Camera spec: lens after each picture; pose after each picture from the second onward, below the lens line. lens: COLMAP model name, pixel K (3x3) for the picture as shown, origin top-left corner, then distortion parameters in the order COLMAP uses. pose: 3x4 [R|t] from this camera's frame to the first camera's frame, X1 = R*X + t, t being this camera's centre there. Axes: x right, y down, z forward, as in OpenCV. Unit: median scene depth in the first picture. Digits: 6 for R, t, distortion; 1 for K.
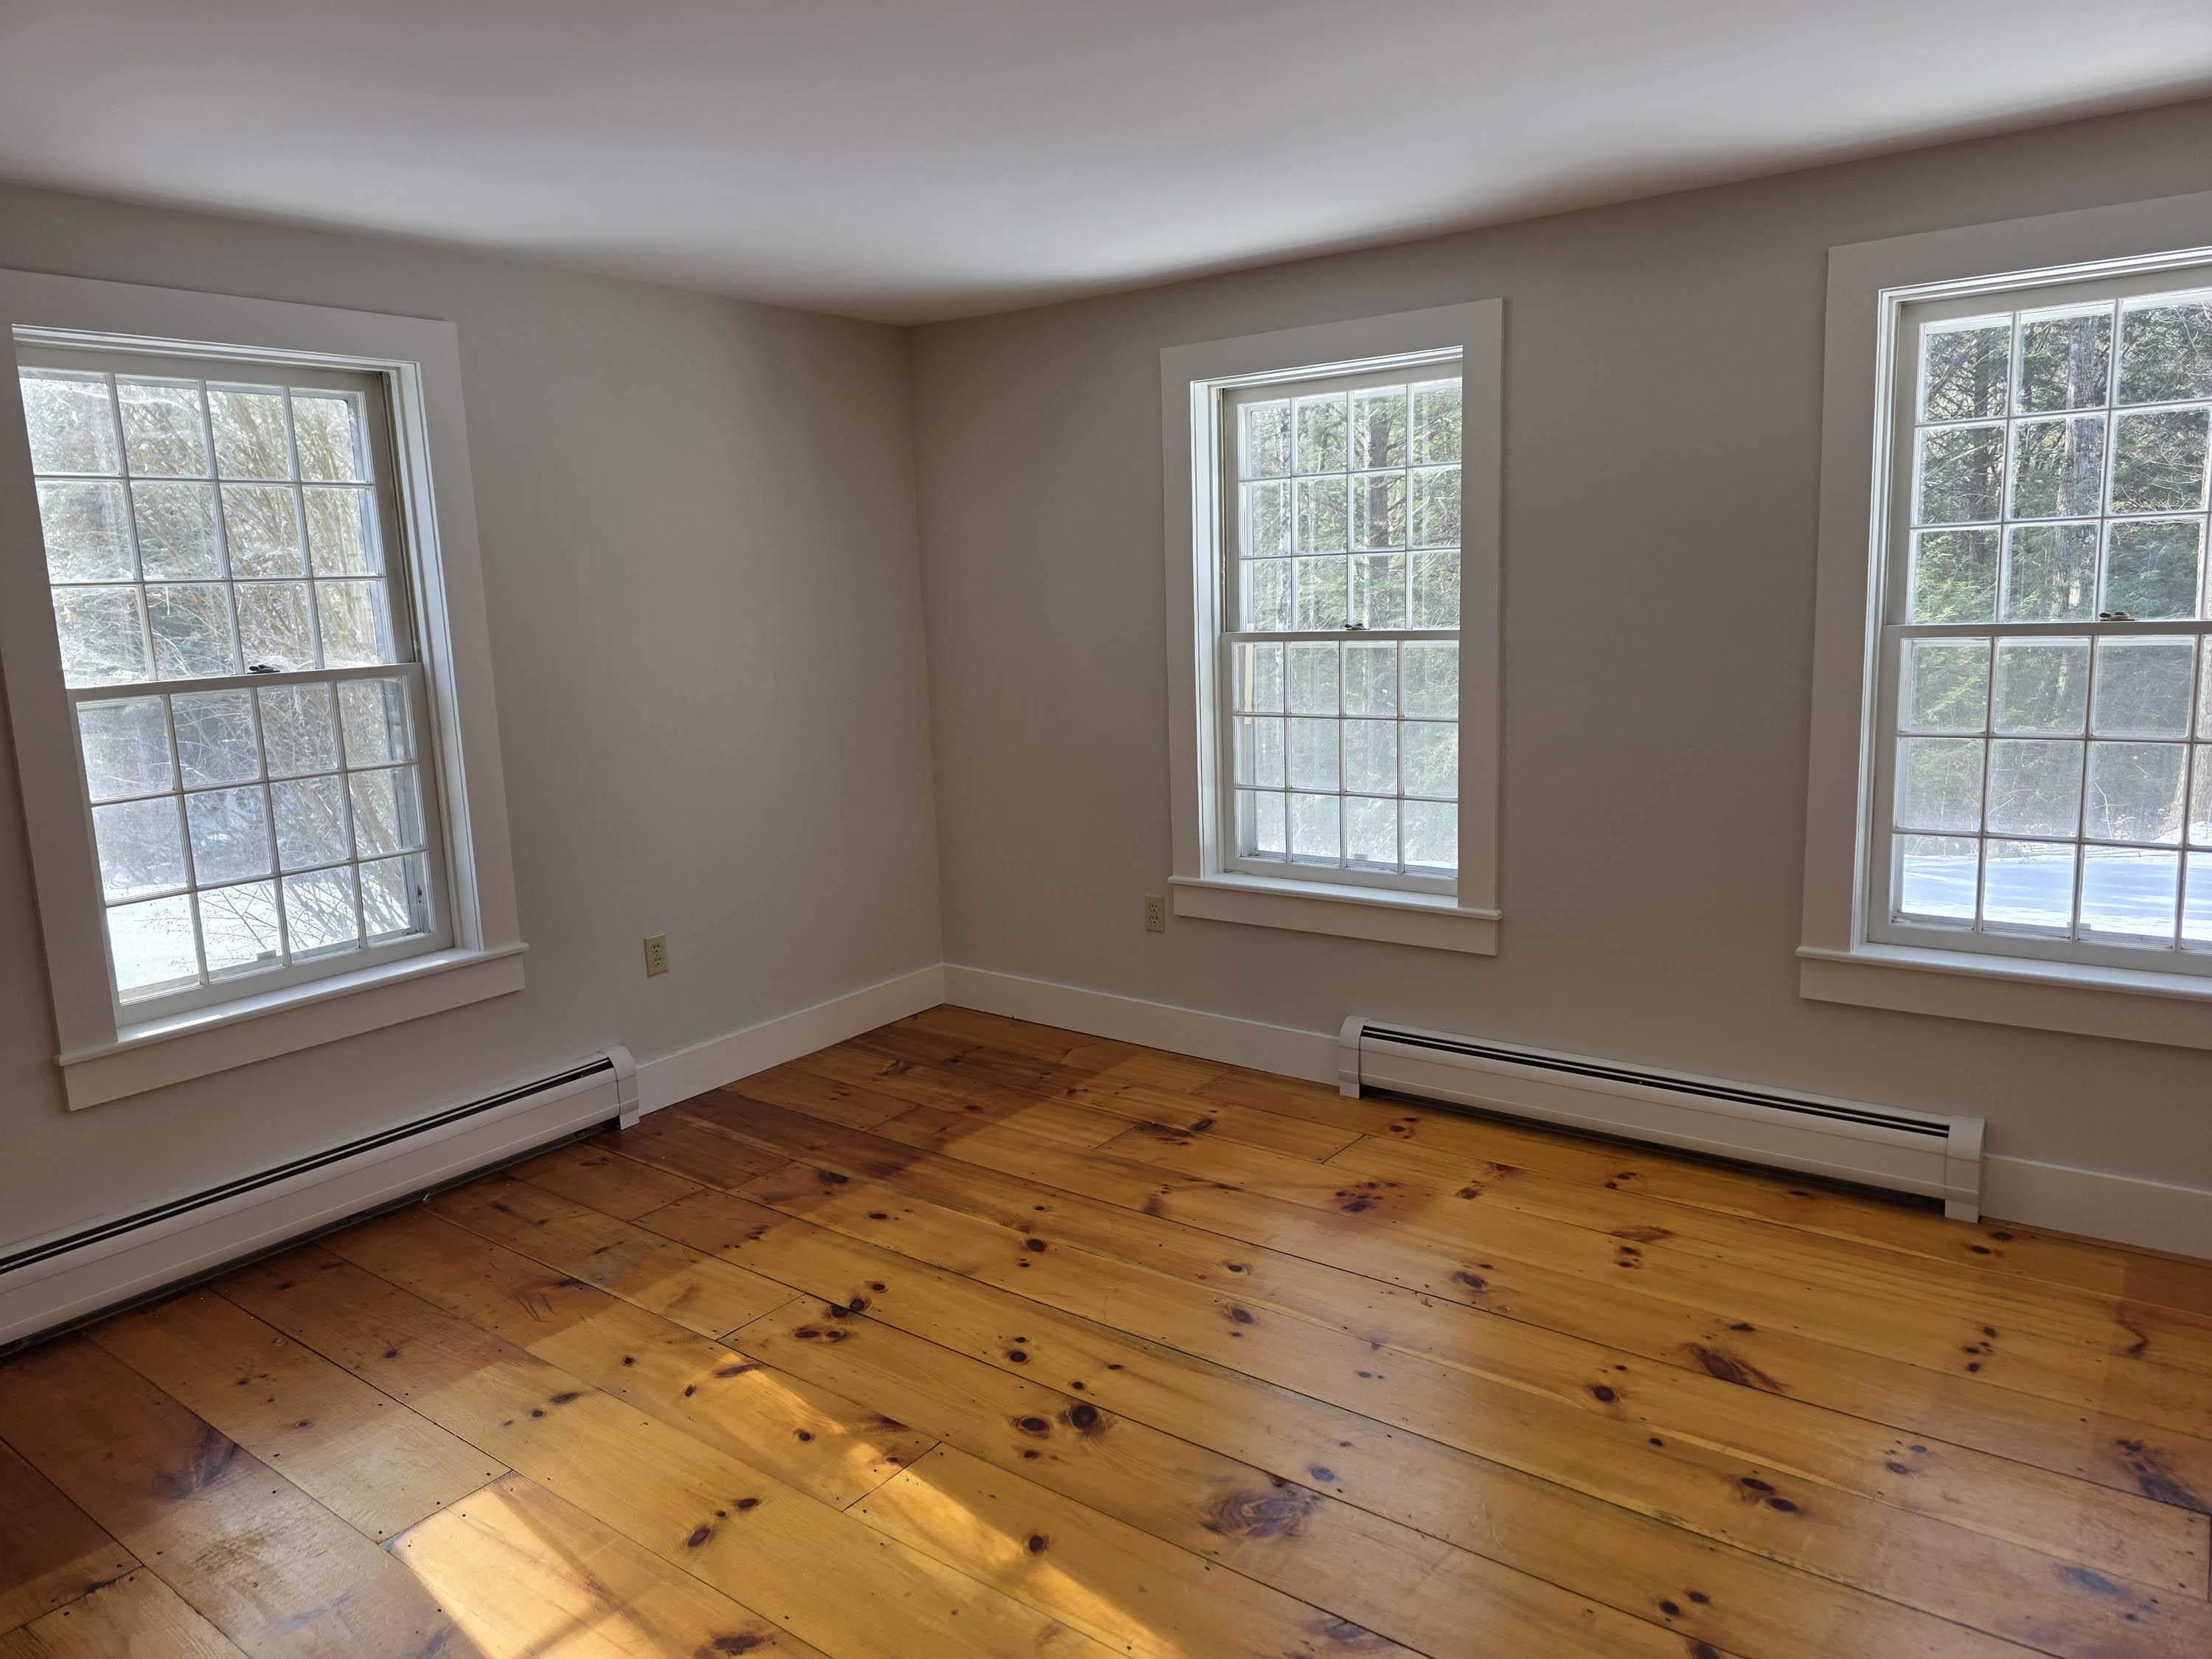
lens RADIAL K [[1483.4, 0, 1106.0], [0, 1483.4, 829.5], [0, 0, 1]] dist [0.085416, -0.082570]
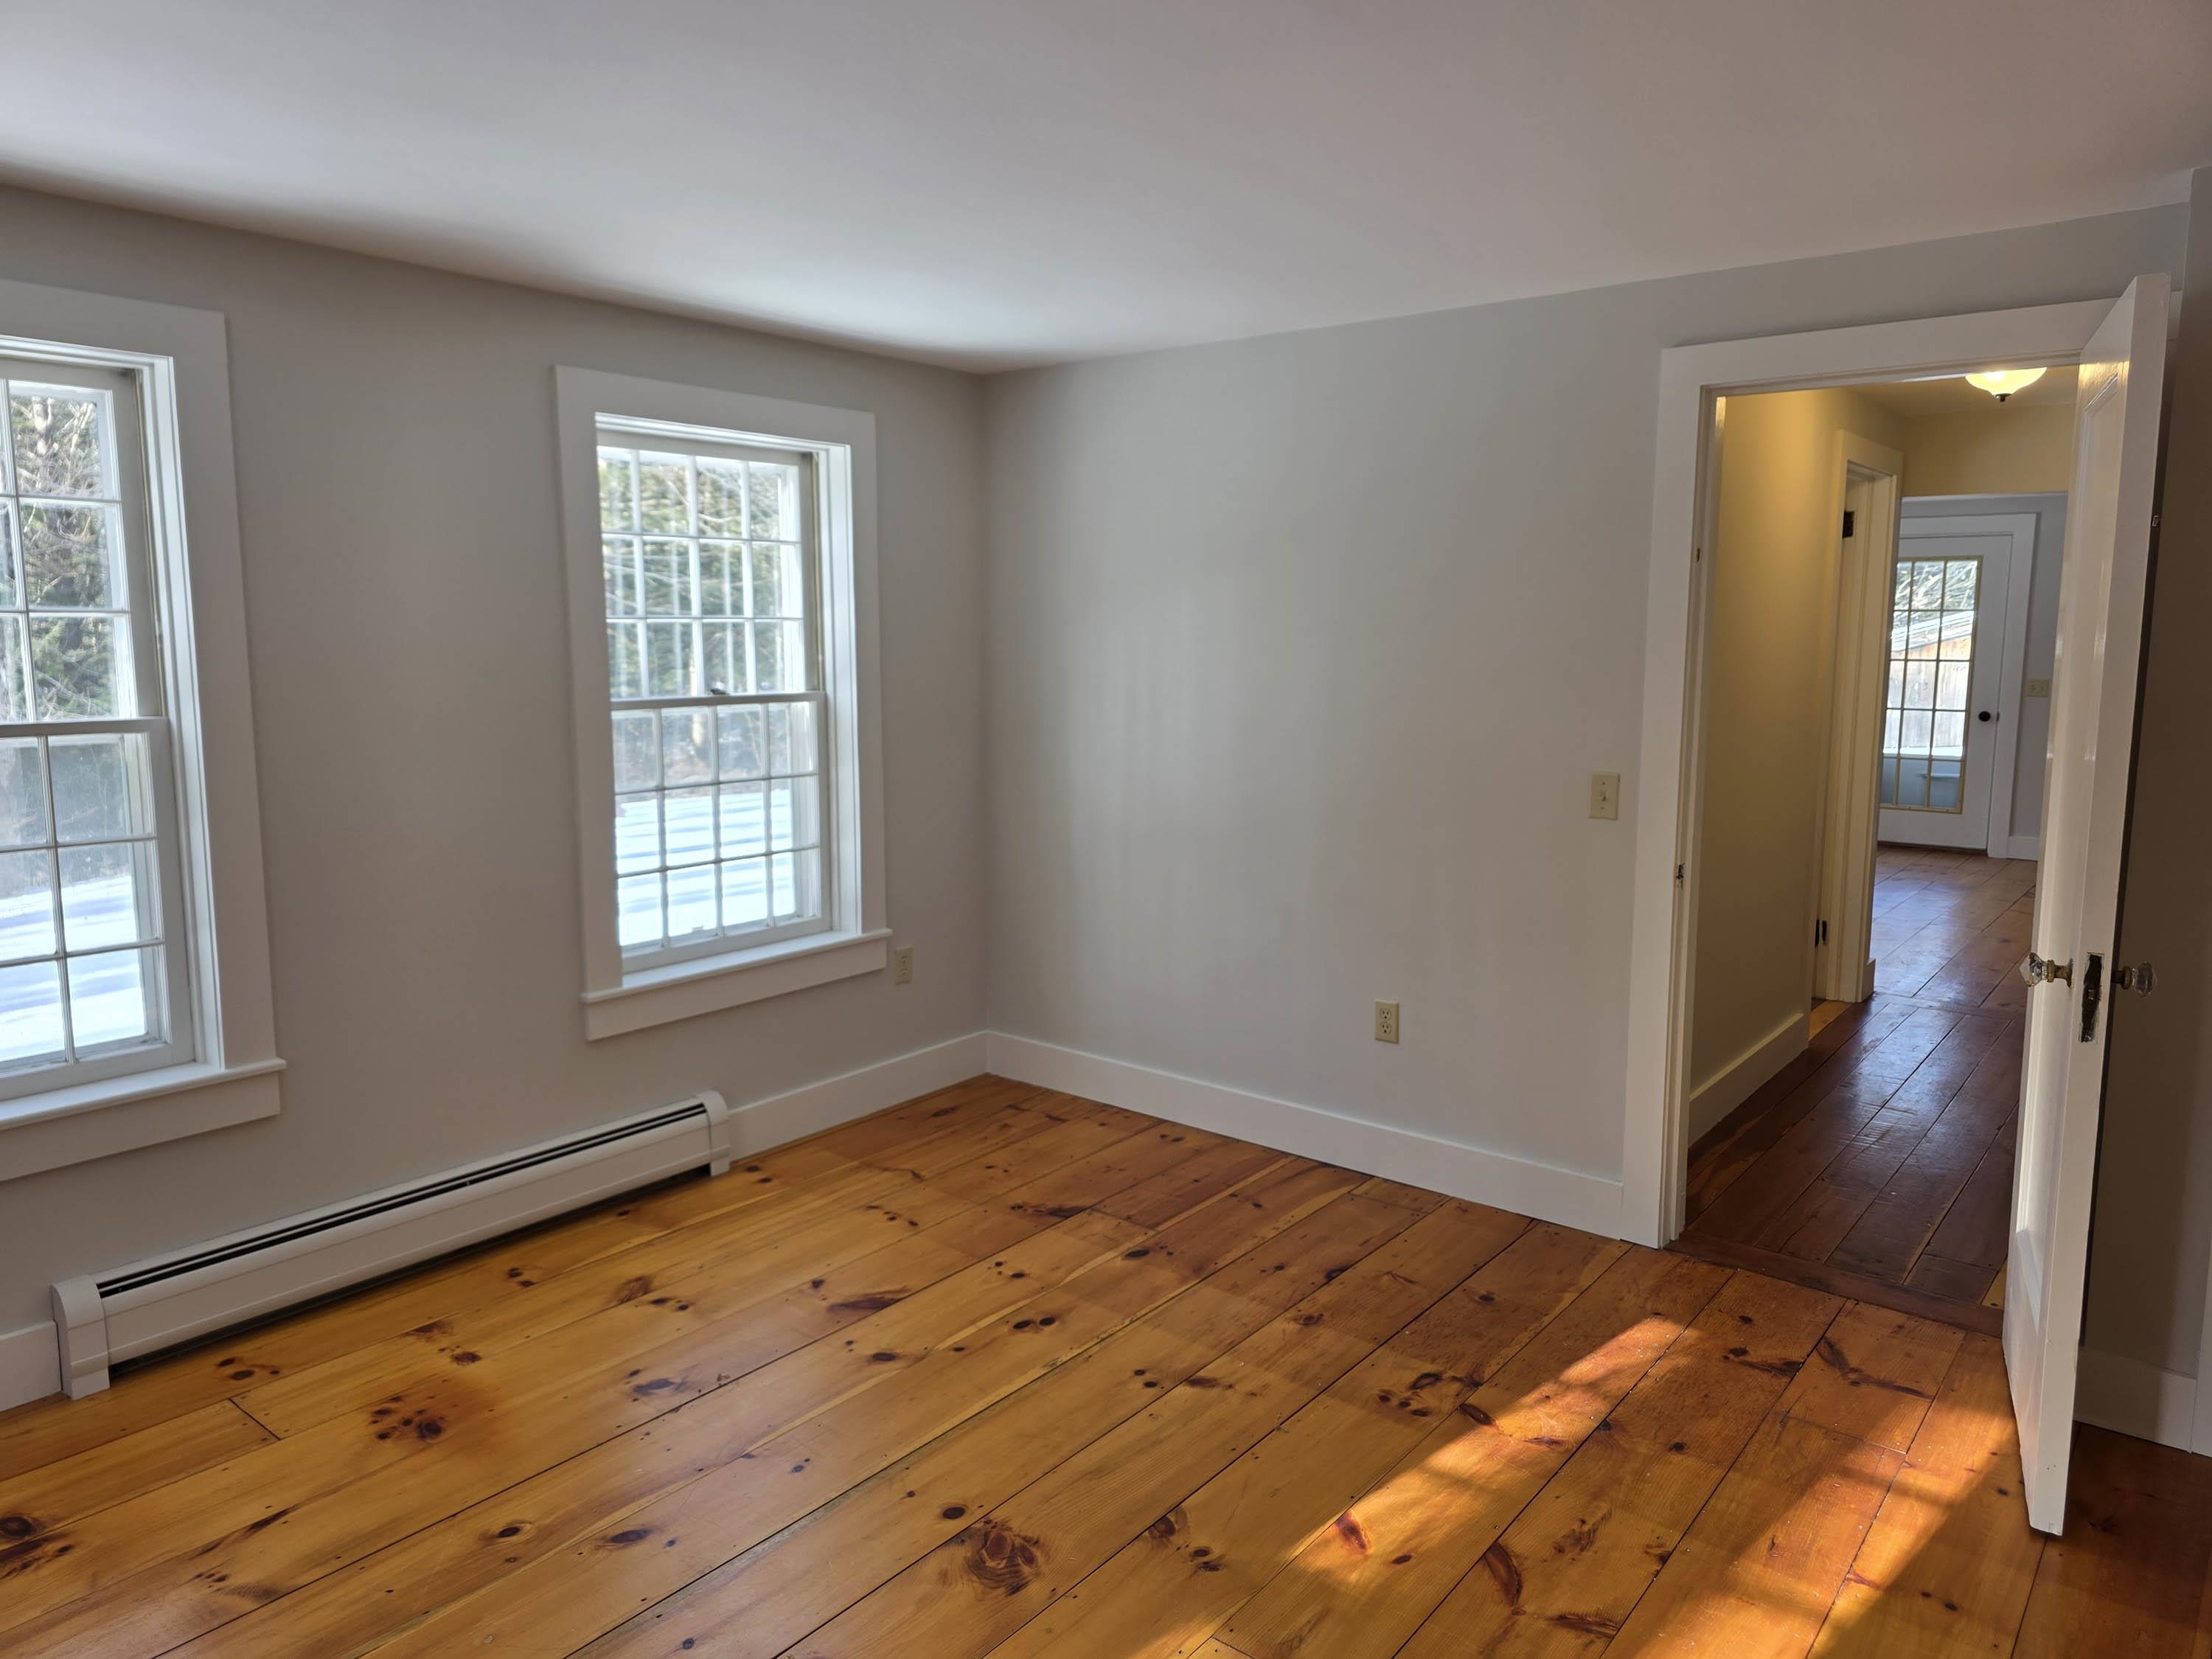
lens RADIAL K [[1506.0, 0, 1106.0], [0, 1506.0, 829.5], [0, 0, 1]] dist [0.004016, -0.002703]
pose [[0.021941, -0.097958, 0.994949, -0.624515], [0.167582, 0.981468, 0.092935, -0.080068], [-0.985614, 0.164696, 0.037950, 0.588473]]
